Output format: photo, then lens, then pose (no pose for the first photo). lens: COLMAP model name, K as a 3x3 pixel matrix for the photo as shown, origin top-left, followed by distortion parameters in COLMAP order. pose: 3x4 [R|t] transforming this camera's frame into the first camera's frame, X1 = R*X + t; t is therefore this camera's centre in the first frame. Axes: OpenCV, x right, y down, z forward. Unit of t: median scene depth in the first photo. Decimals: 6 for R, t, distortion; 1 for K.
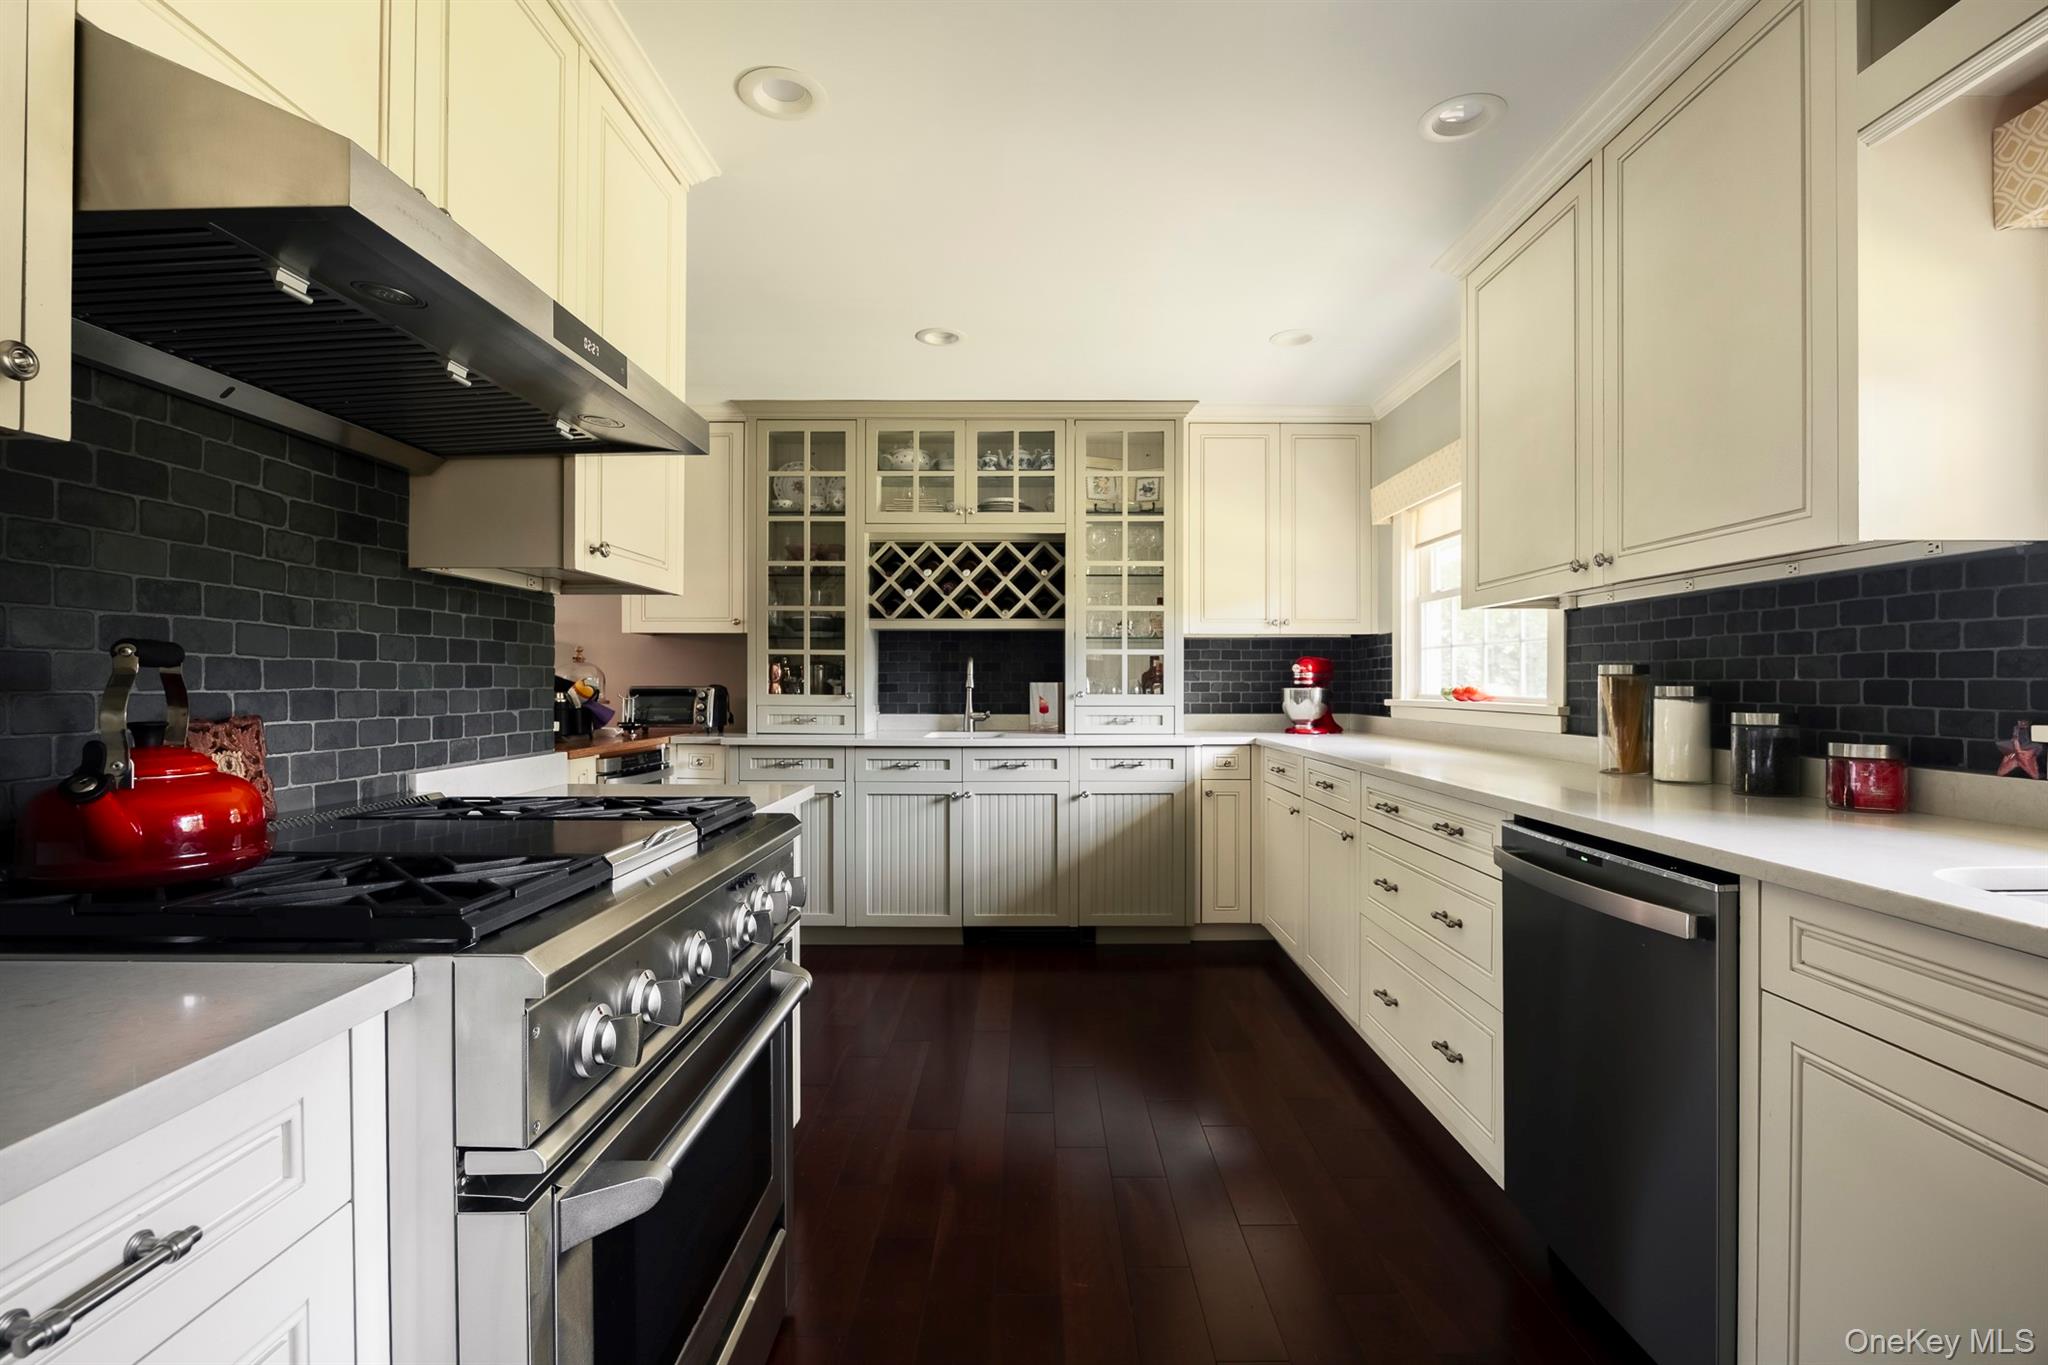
lens RADIAL K [[958.3, 0, 1024.5], [0, 958.3, 674.7], [0, 0, 1]] dist [-0.003620, -0.000251]
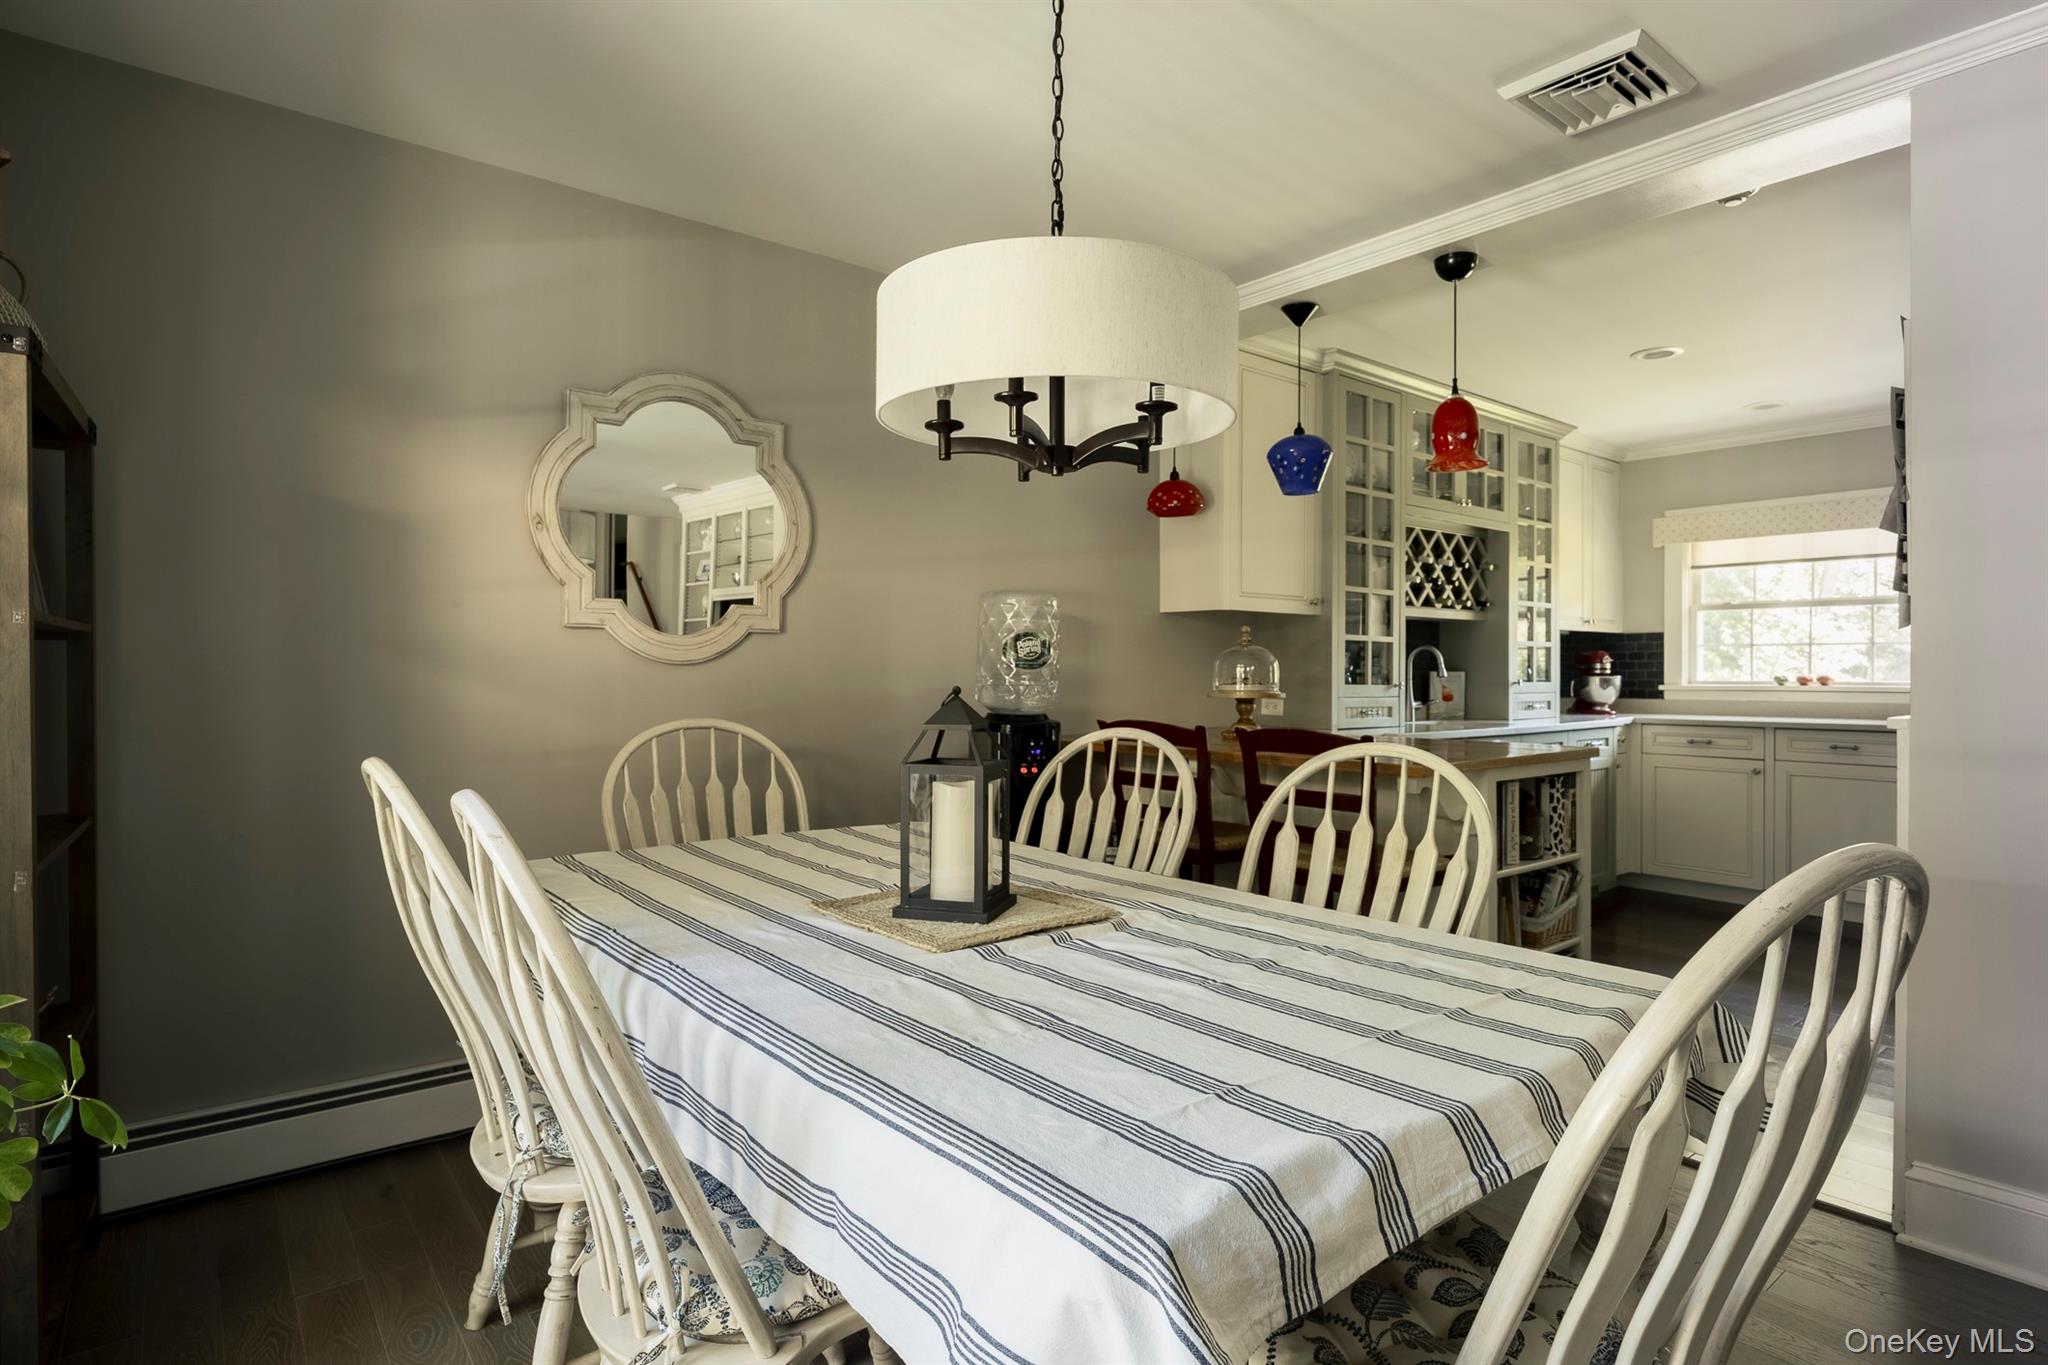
lens RADIAL K [[1097.4, 0, 1019.0], [0, 1097.4, 664.5], [0, 0, 1]] dist [-0.000684, 0.000054]
pose [[0.763055, 0.002547, 0.646329, -2.559833], [-0.005287, 0.999983, 0.002302, -0.001002], [-0.646312, -0.005174, 0.763056, 0.920389]]
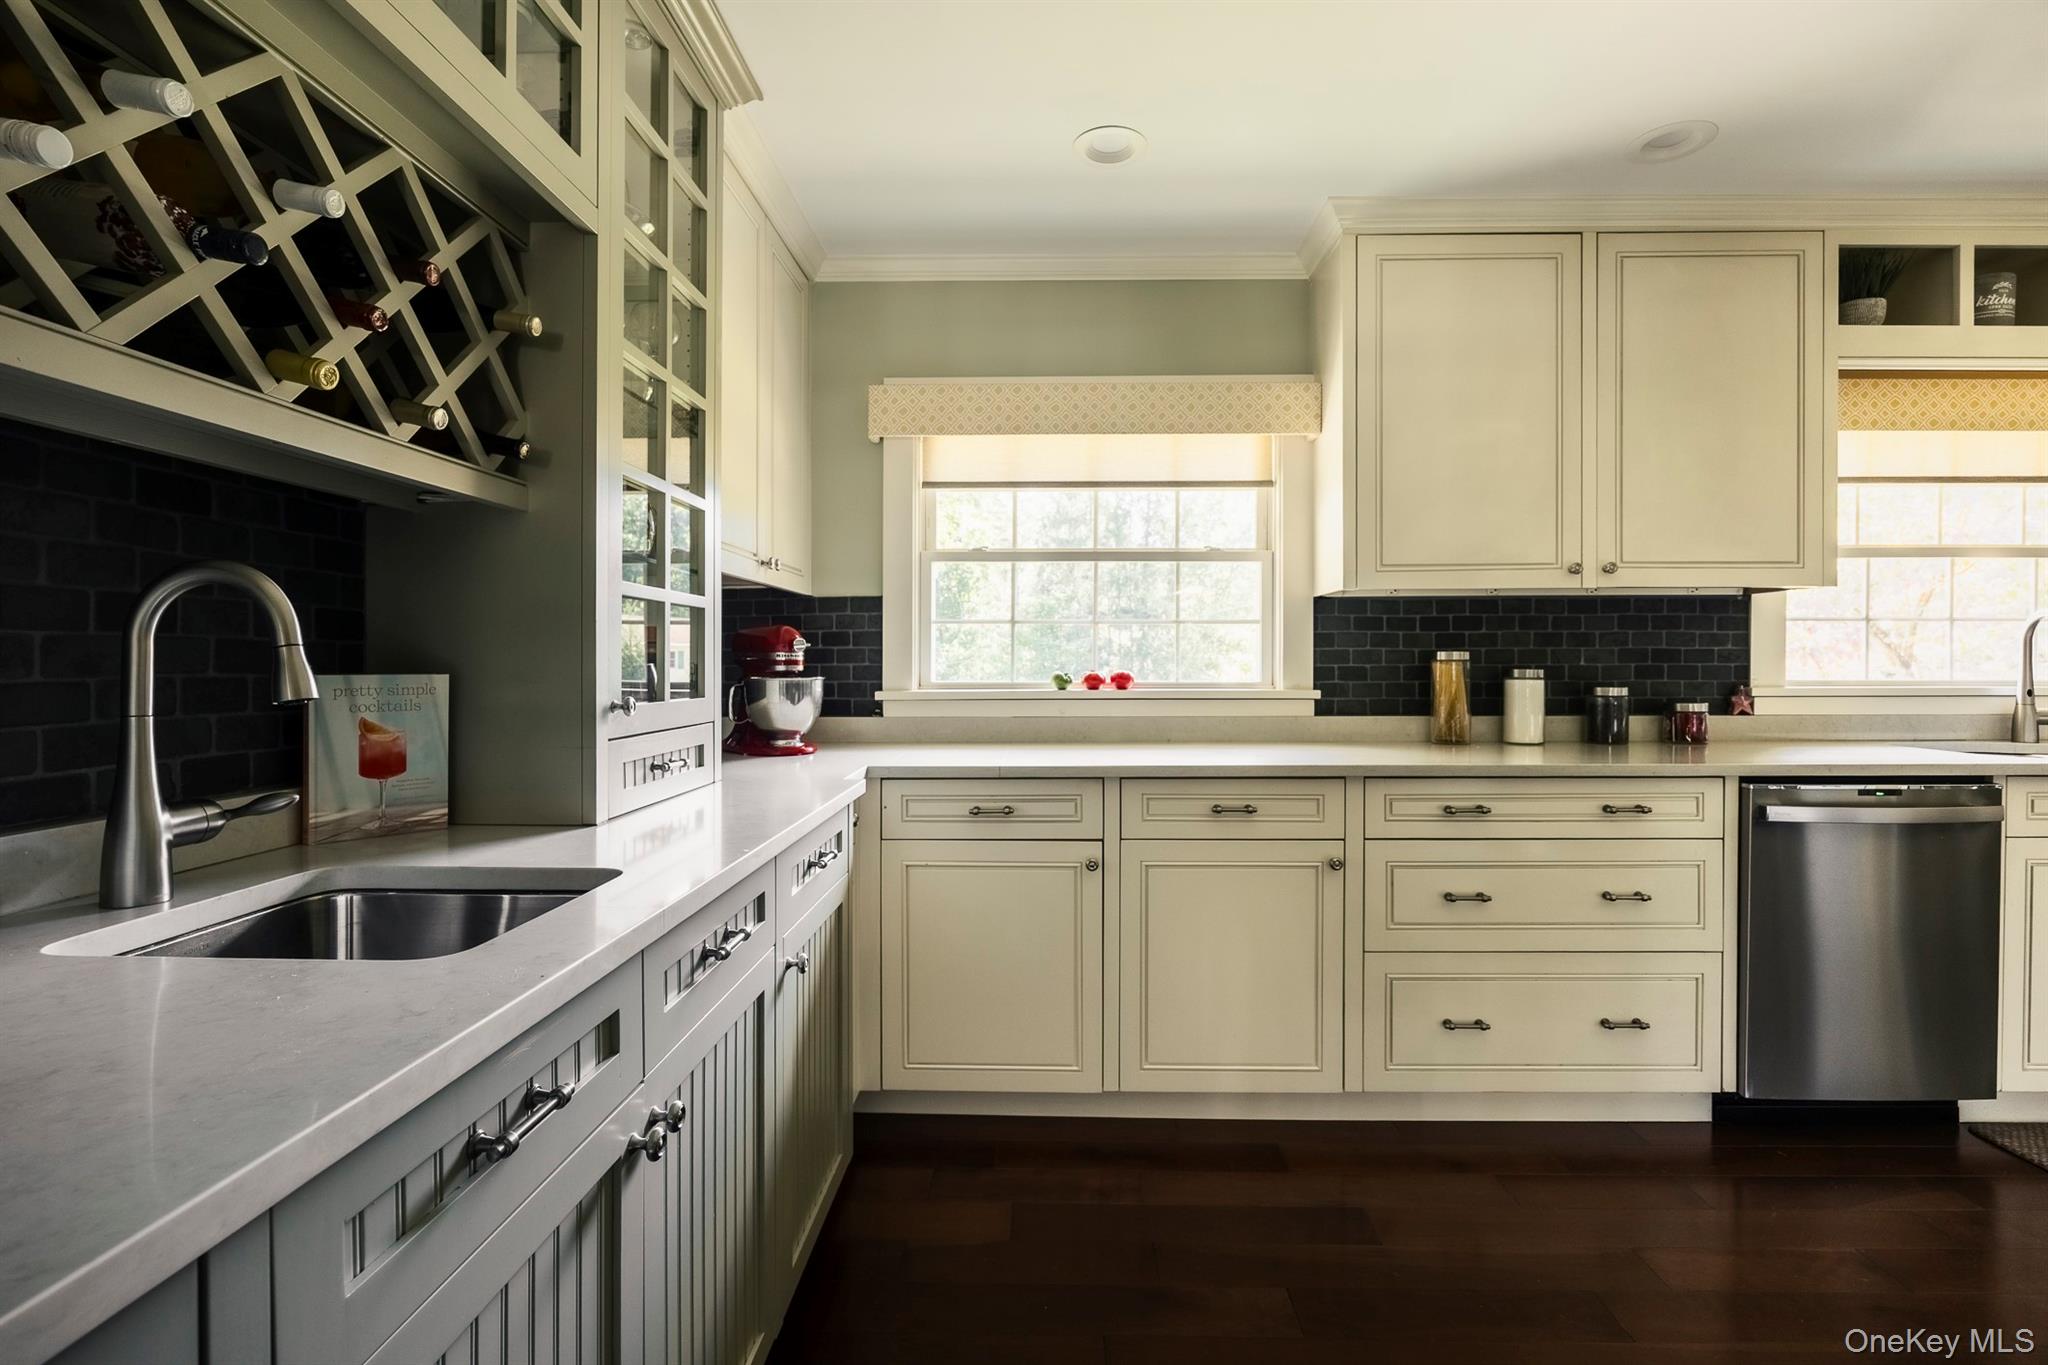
lens RADIAL K [[912.5, 0, 1037.3], [0, 912.5, 663.4], [0, 0, 1]] dist [-0.017859, -0.000264]
pose [[0.007928, -0.002319, 0.999966, -0.609844], [-0.006221, 0.999978, 0.002369, 0.005884], [-0.999949, -0.006239, 0.007913, 1.845508]]
